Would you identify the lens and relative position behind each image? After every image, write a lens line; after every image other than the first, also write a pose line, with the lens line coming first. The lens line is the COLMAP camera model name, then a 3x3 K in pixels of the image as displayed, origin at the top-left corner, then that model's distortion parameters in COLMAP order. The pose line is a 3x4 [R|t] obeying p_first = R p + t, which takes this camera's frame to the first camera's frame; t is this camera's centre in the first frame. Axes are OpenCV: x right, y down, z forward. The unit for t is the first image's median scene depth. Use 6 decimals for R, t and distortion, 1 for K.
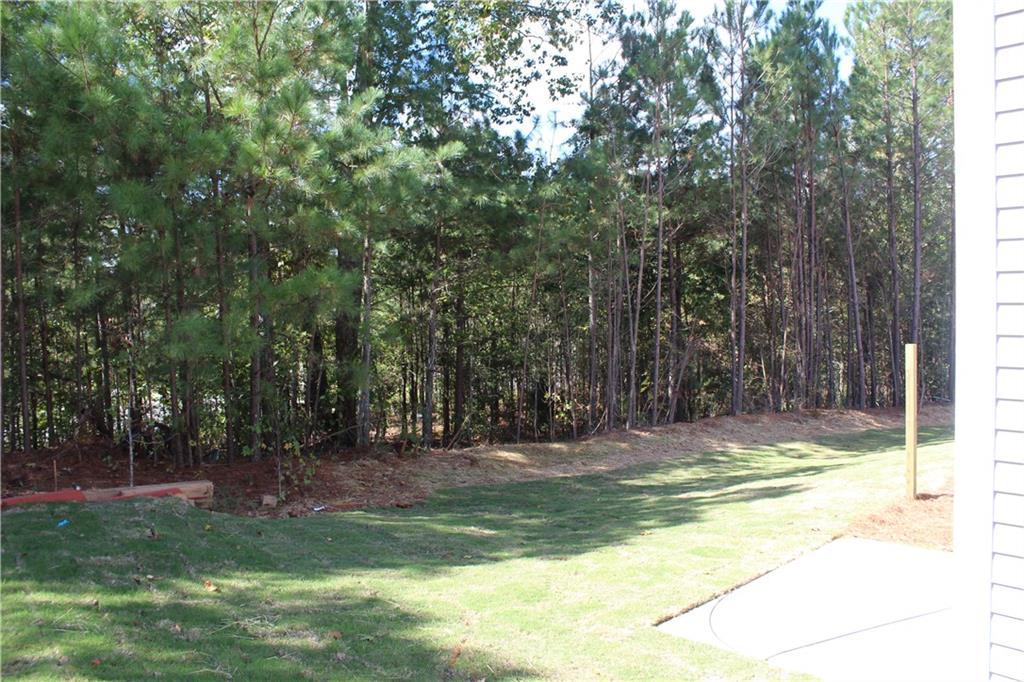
lens RADIAL K [[853.2, 0, 512.0], [0, 853.2, 341.0], [0, 0, 1]] dist [-0.162220, 0.164398]
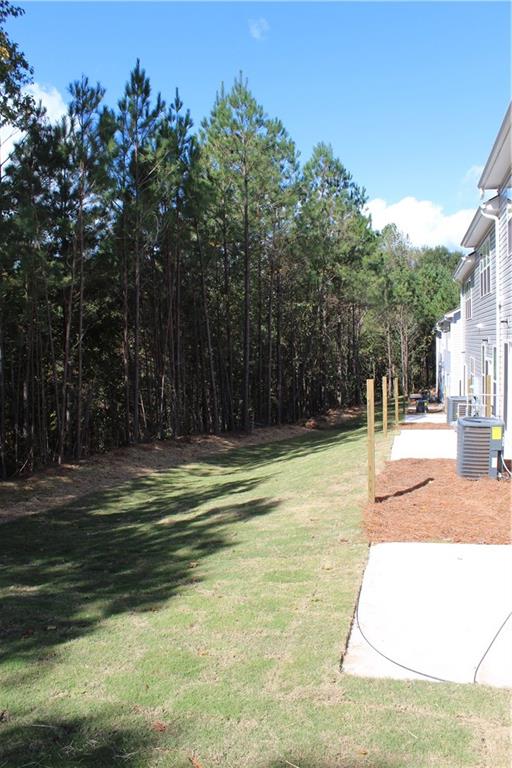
lens RADIAL K [[639.9, 0, 256.0], [0, 639.9, 384.0], [0, 0, 1]] dist [-0.162220, 0.164398]
pose [[0.844061, -0.025740, 0.535629, -0.167960], [0.028844, 0.999581, 0.002583, 0.002745], [-0.535470, 0.013269, 0.844450, 0.257705]]
